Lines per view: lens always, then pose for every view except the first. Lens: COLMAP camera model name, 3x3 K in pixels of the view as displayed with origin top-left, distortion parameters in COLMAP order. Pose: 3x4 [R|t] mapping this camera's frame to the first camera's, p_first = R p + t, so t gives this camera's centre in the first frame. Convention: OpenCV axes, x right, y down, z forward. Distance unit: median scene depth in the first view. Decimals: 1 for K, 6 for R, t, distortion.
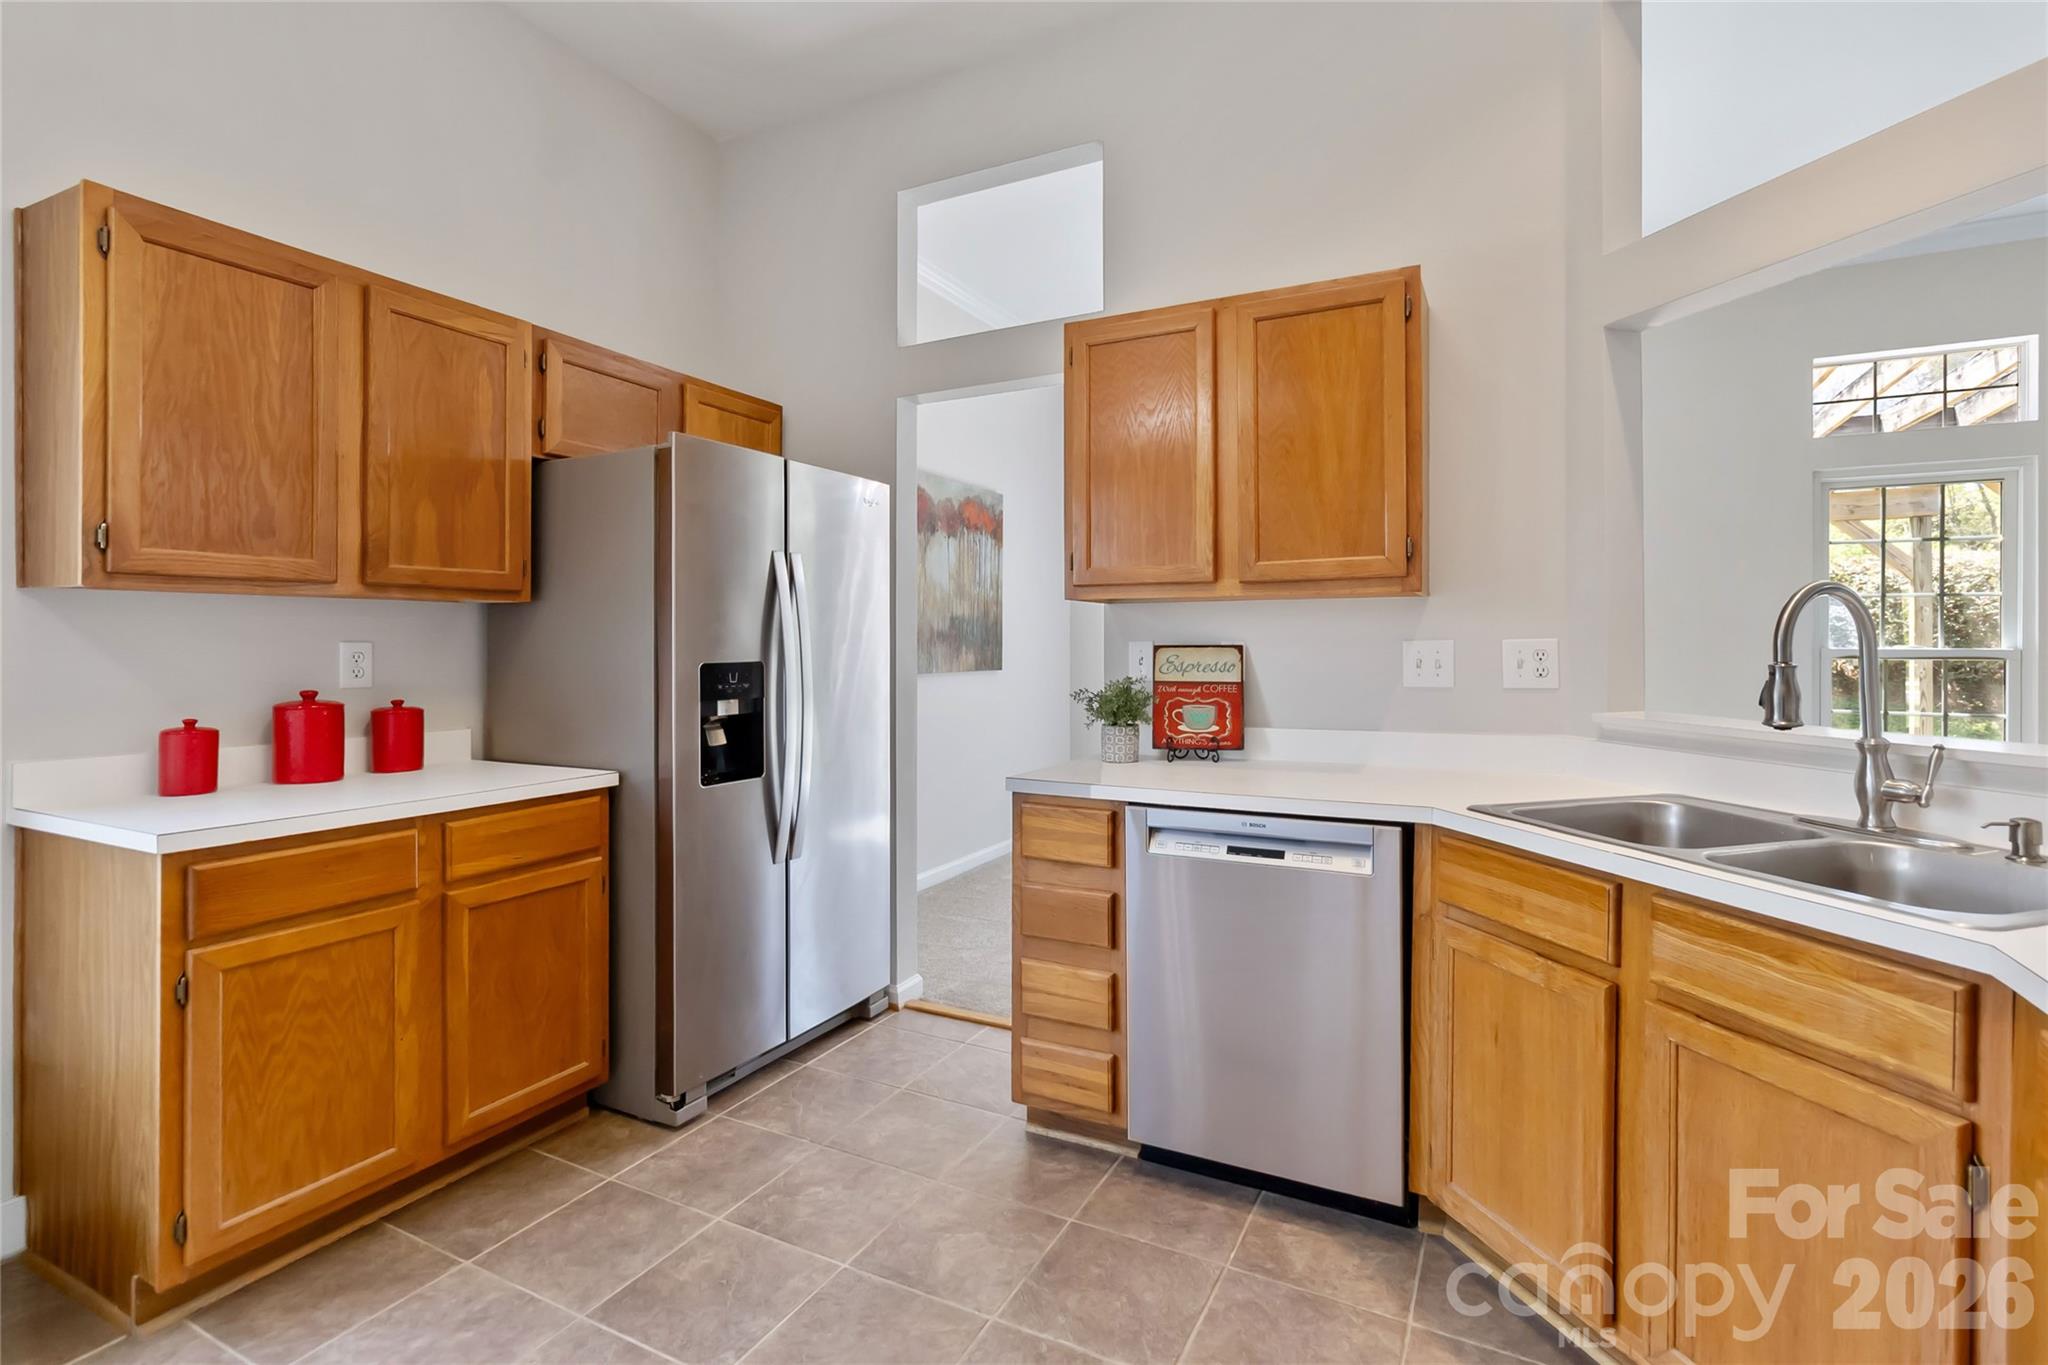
lens RADIAL K [[962.1, 0, 1038.4], [0, 962.1, 638.1], [0, 0, 1]] dist [0.002123, 0.002212]
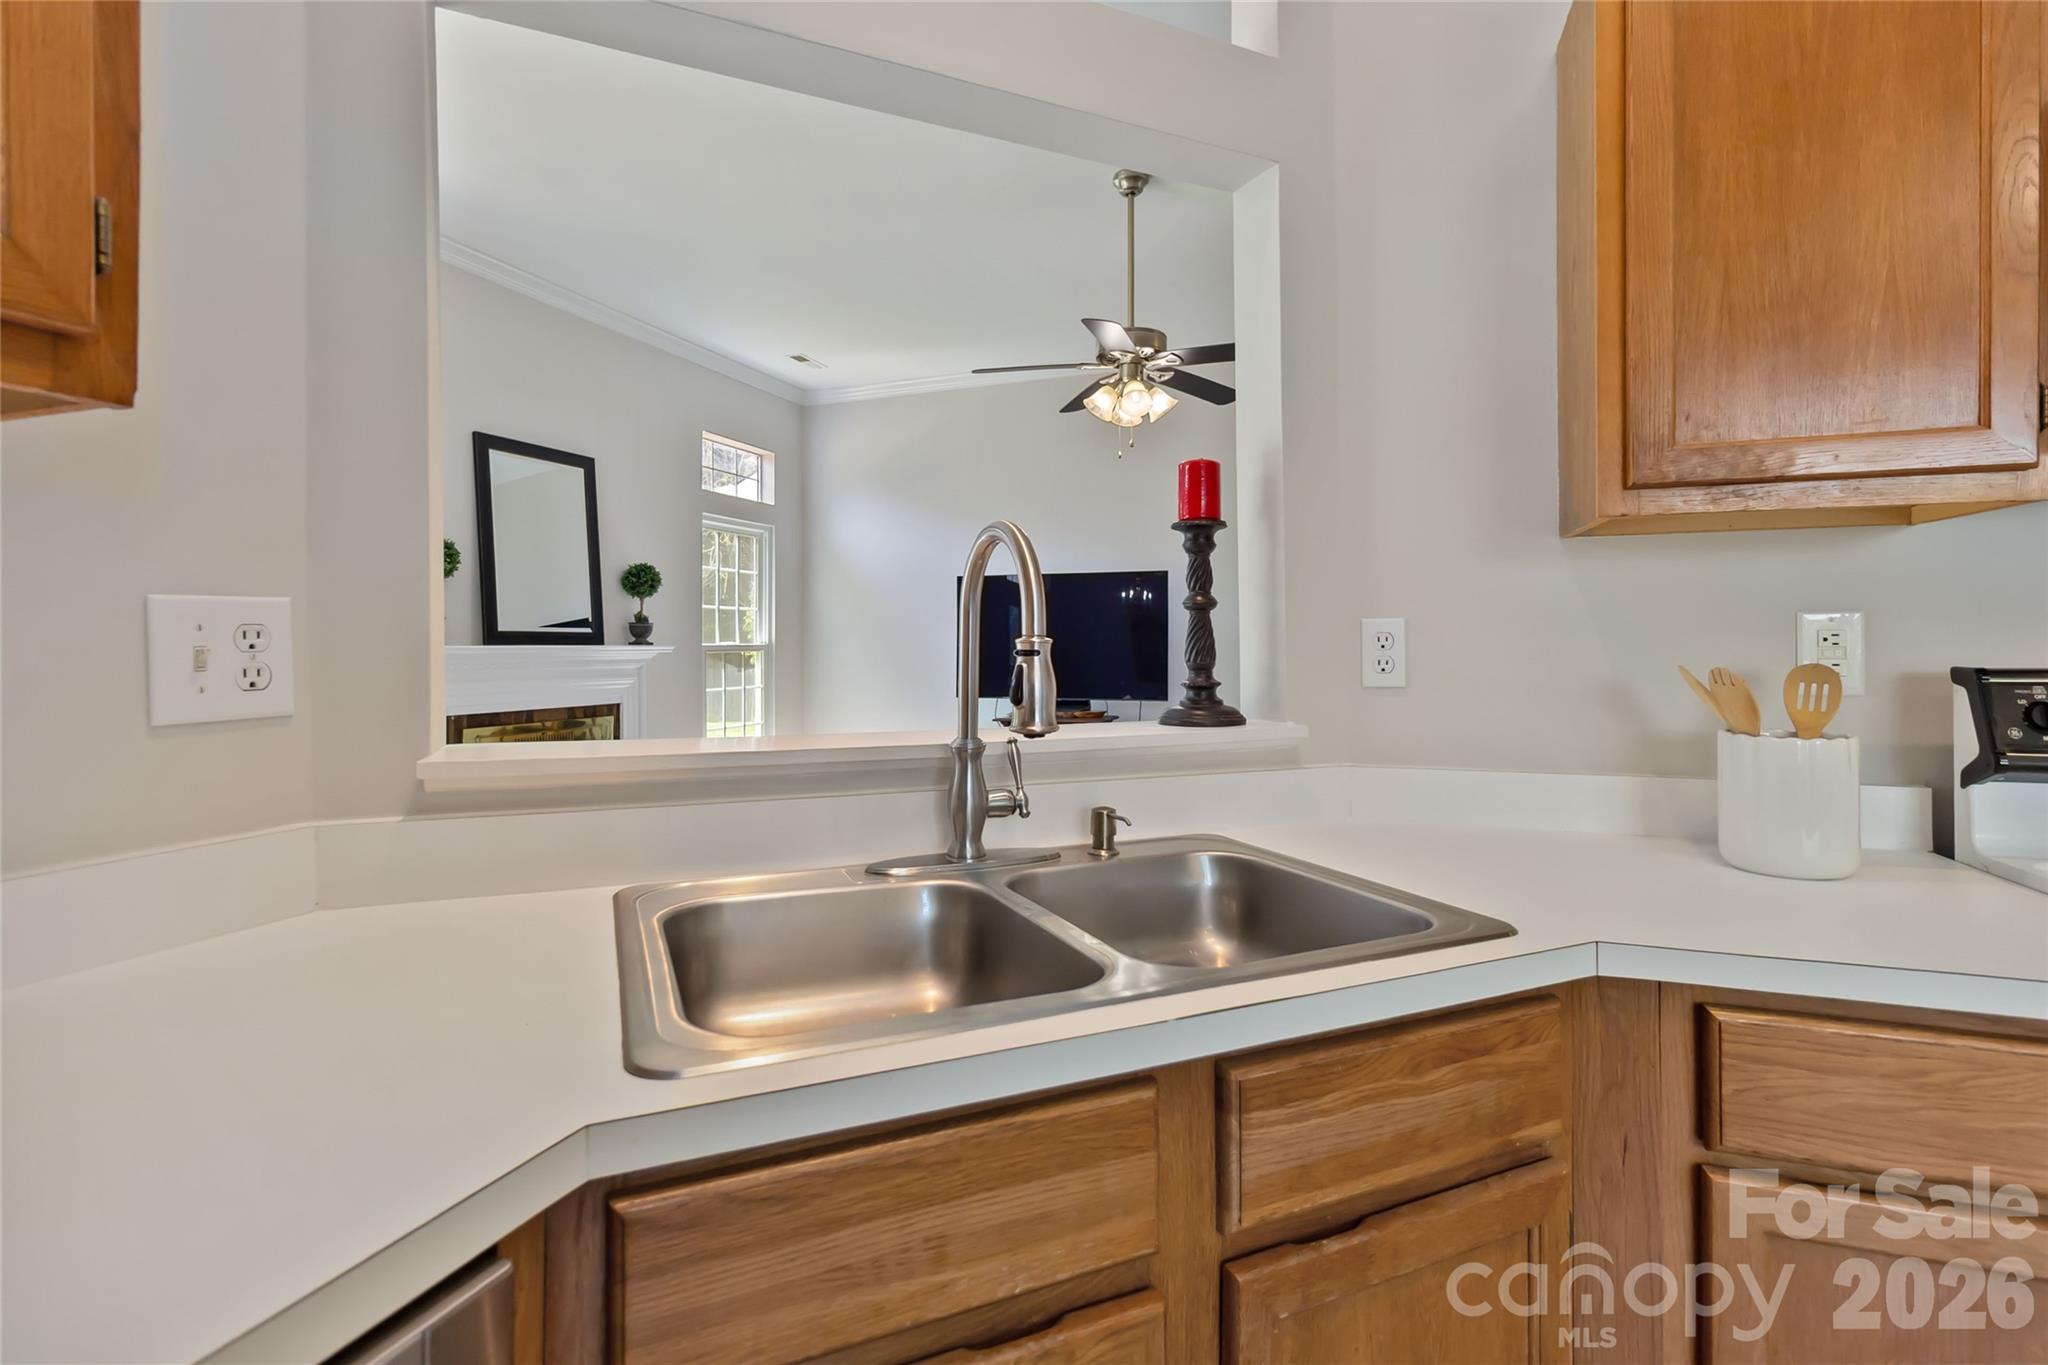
lens RADIAL K [[962.1, 0, 1039.2], [0, 962.1, 647.7], [0, 0, 1]] dist [0.002123, 0.002212]
pose [[-0.130506, -0.002794, 0.991444, 0.079667], [-0.000083, 0.999996, 0.002807, 0.021358], [-0.991447, 0.000284, -0.130506, 0.729644]]
